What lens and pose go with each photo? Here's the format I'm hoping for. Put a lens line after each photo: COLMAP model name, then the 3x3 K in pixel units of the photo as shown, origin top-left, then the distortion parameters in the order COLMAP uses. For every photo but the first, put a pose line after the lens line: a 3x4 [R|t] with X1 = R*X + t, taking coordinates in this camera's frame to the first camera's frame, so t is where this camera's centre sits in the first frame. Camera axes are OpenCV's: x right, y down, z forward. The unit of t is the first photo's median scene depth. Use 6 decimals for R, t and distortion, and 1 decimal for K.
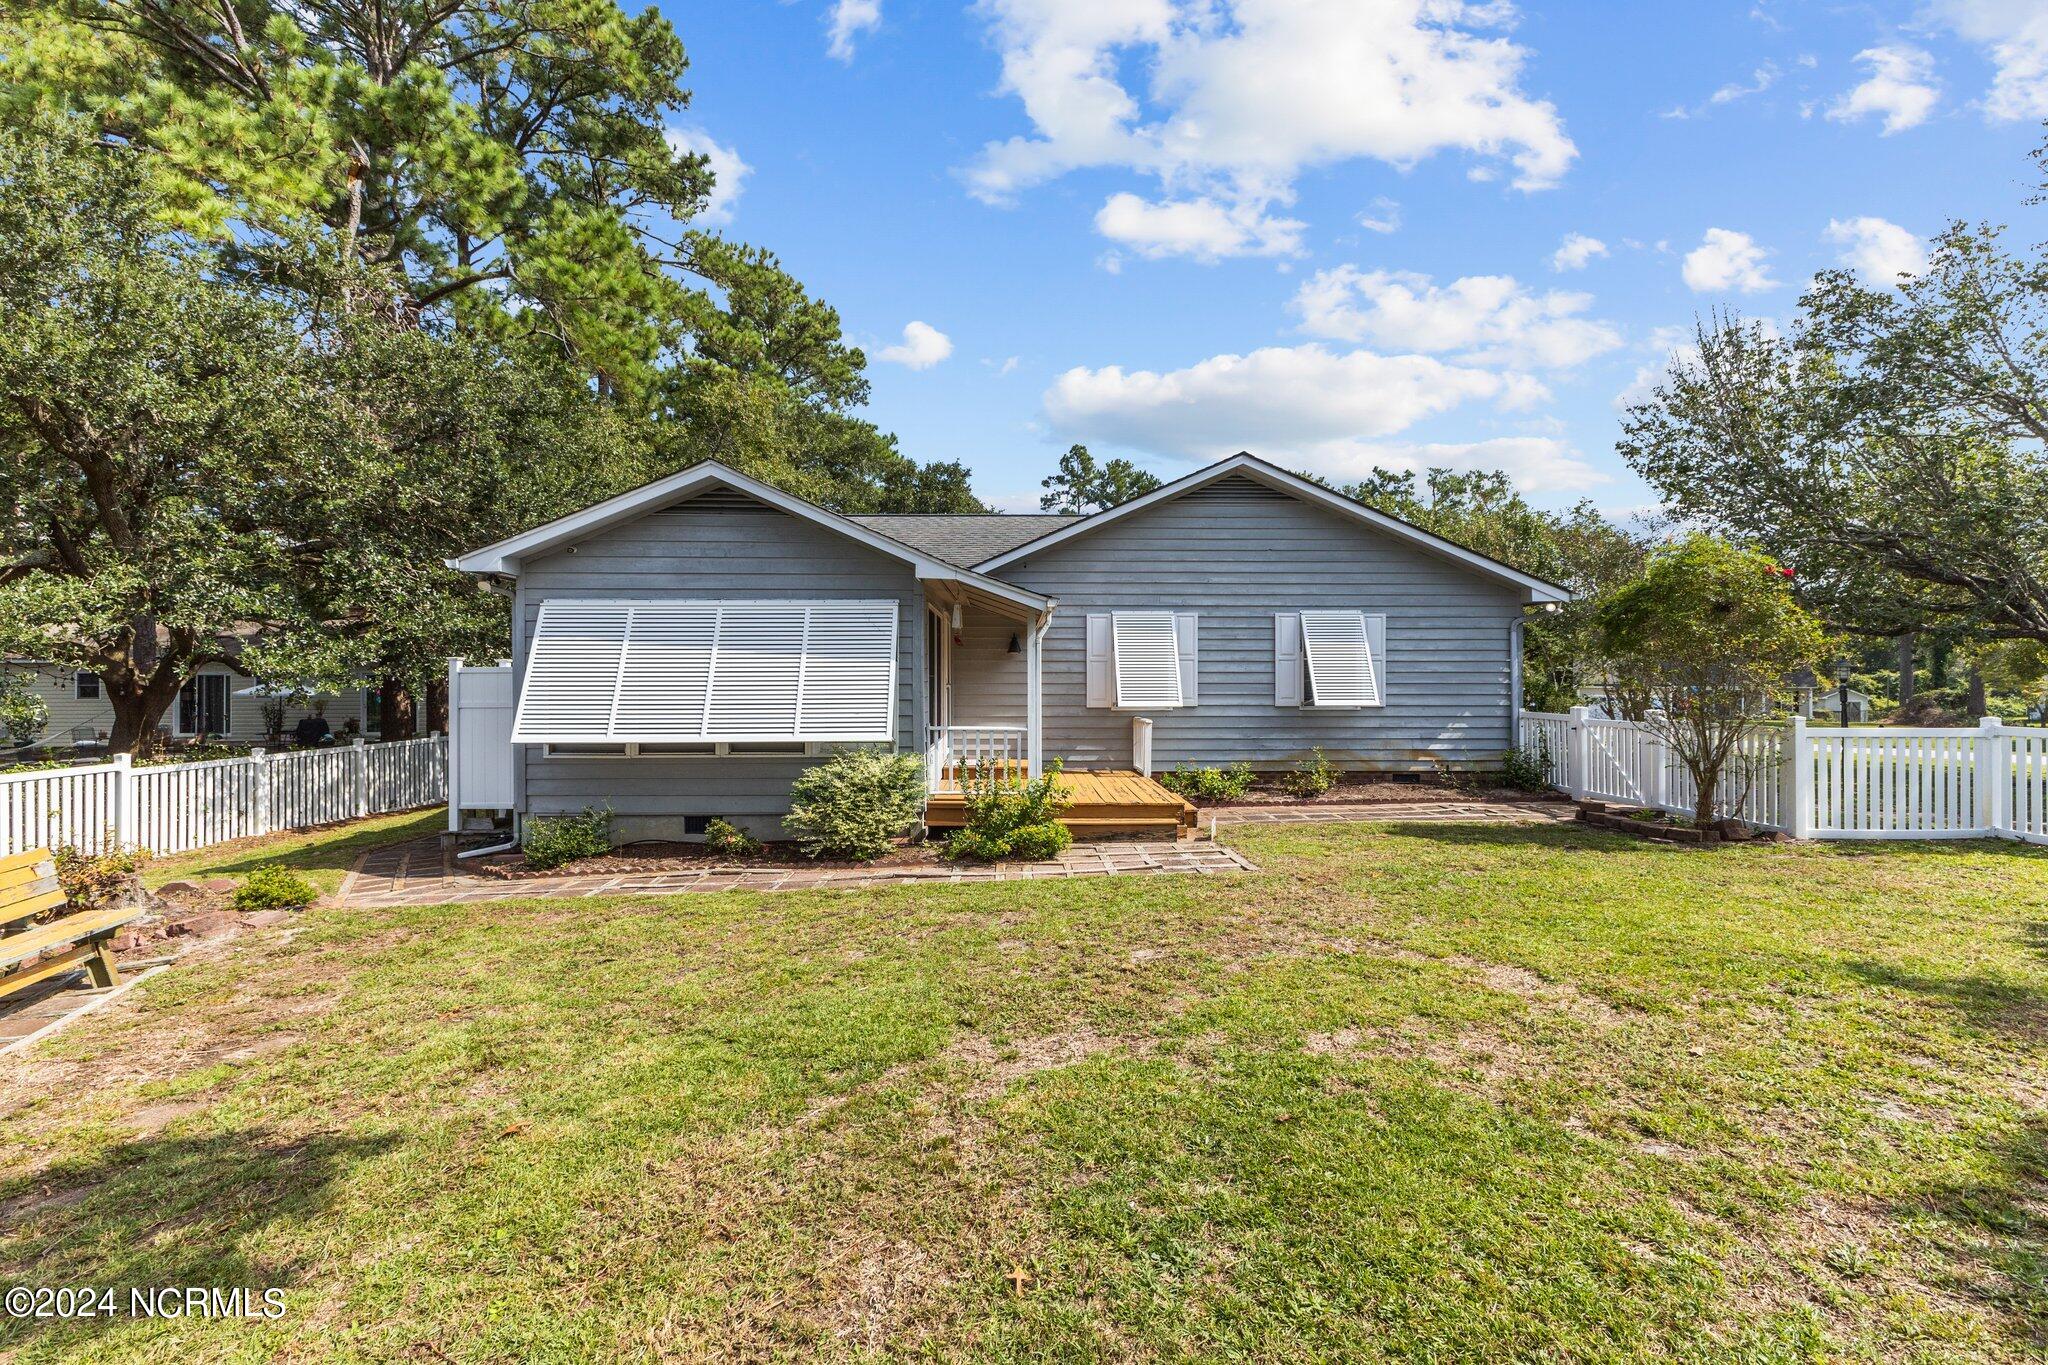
lens RADIAL K [[904.1, 0, 1022.0], [0, 904.1, 662.7], [0, 0, 1]] dist [0.009144, -0.000098]
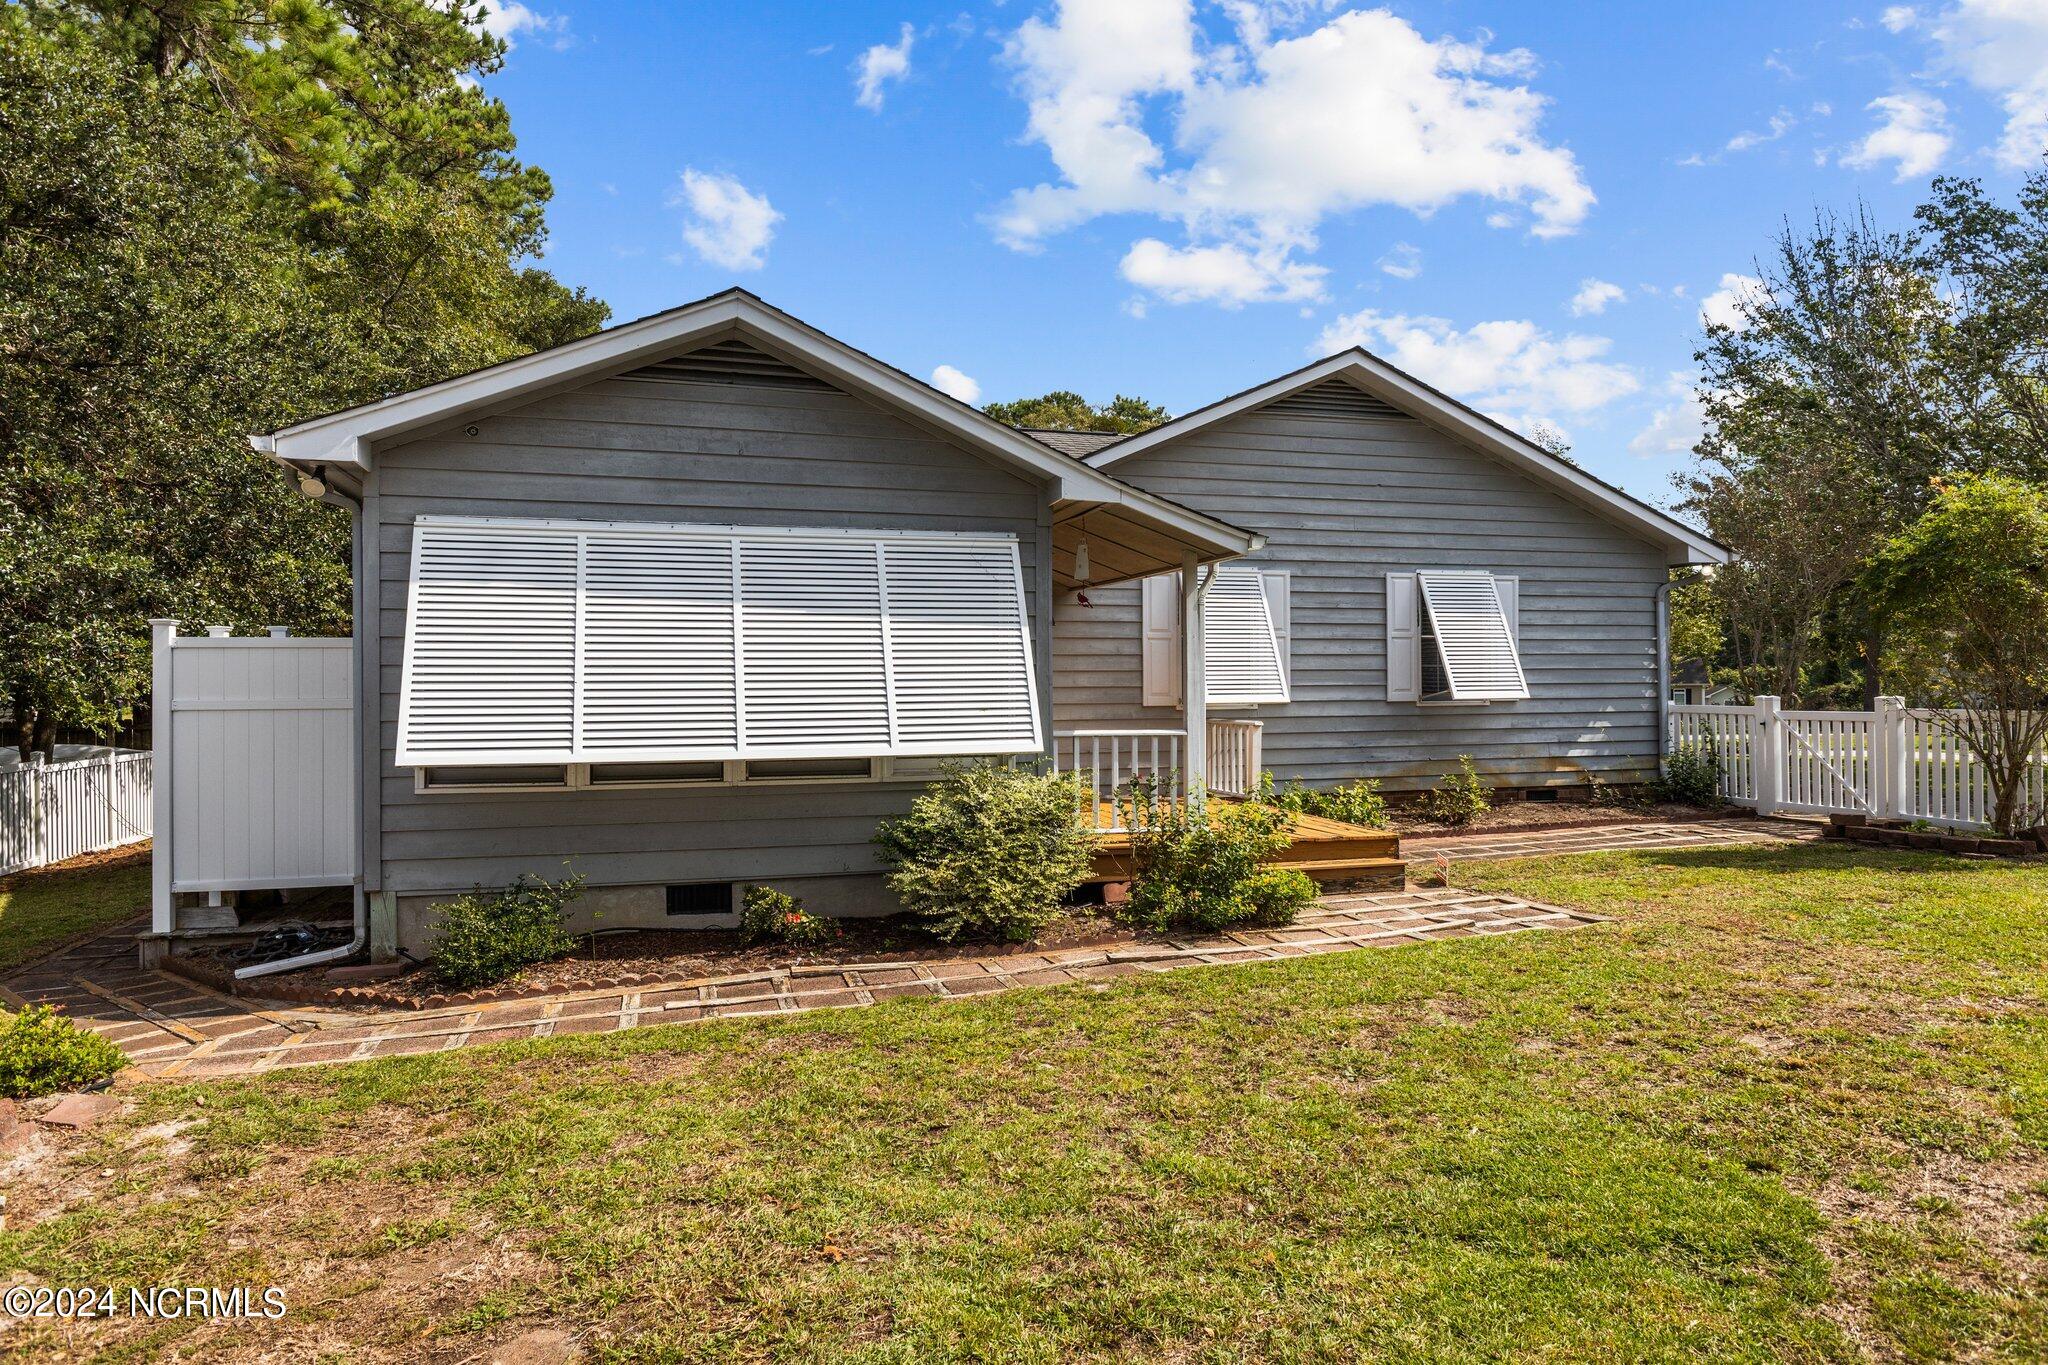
lens RADIAL K [[1272.2, 0, 1023.1], [0, 1272.2, 675.7], [0, 0, 1]] dist [-0.006204, 0.003326]
pose [[0.965872, -0.003797, 0.258992, -0.364745], [0.000585, 0.999922, 0.012480, 0.020312], [-0.259020, -0.011903, 0.965799, 0.129092]]
